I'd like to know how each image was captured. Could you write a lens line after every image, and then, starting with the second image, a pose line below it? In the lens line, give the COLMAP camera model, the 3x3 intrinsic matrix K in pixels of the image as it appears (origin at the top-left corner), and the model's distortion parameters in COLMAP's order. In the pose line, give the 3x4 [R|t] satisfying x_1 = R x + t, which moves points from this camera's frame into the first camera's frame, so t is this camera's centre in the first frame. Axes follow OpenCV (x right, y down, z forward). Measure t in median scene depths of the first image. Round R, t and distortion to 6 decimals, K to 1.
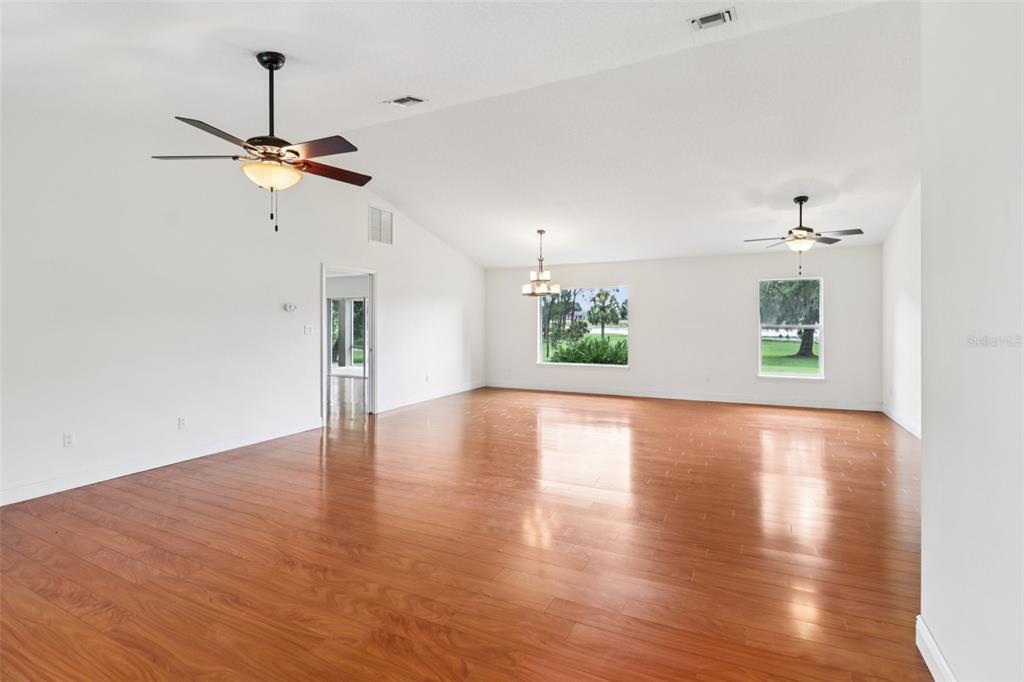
lens RADIAL K [[491.5, 0, 512.4], [0, 491.5, 321.4], [0, 0, 1]] dist [0.010420, -0.015876]
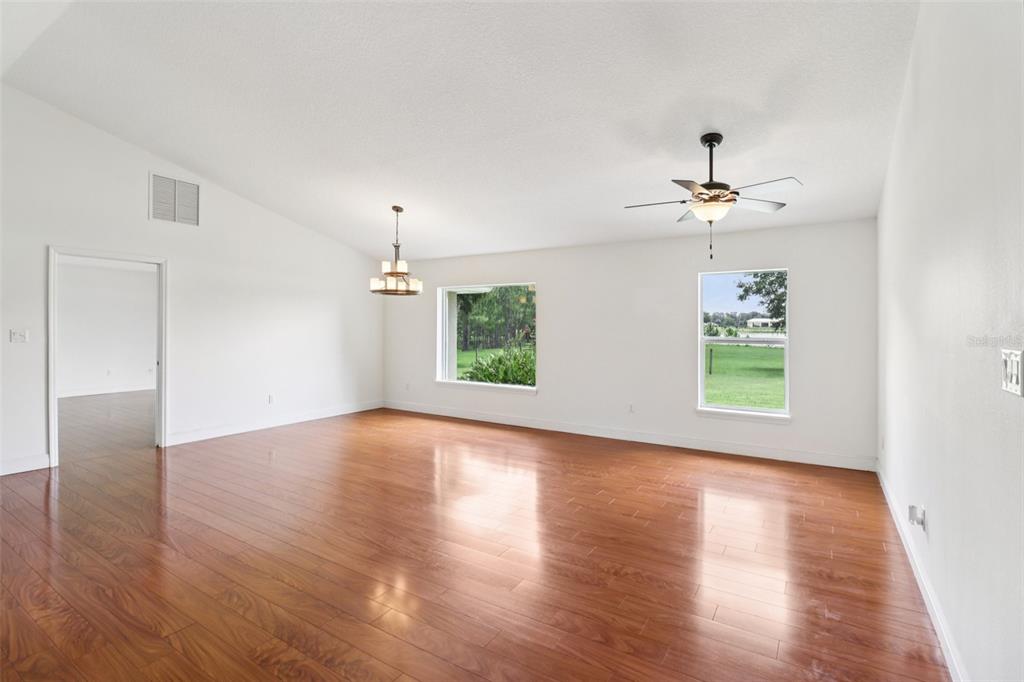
lens RADIAL K [[491.5, 0, 512.4], [0, 491.5, 321.4], [0, 0, 1]] dist [0.010420, -0.015876]
pose [[0.994502, 0.010221, -0.104219, 0.312080], [-0.011527, 0.999862, -0.011937, -0.003352], [0.104083, 0.013073, 0.994483, 0.274753]]
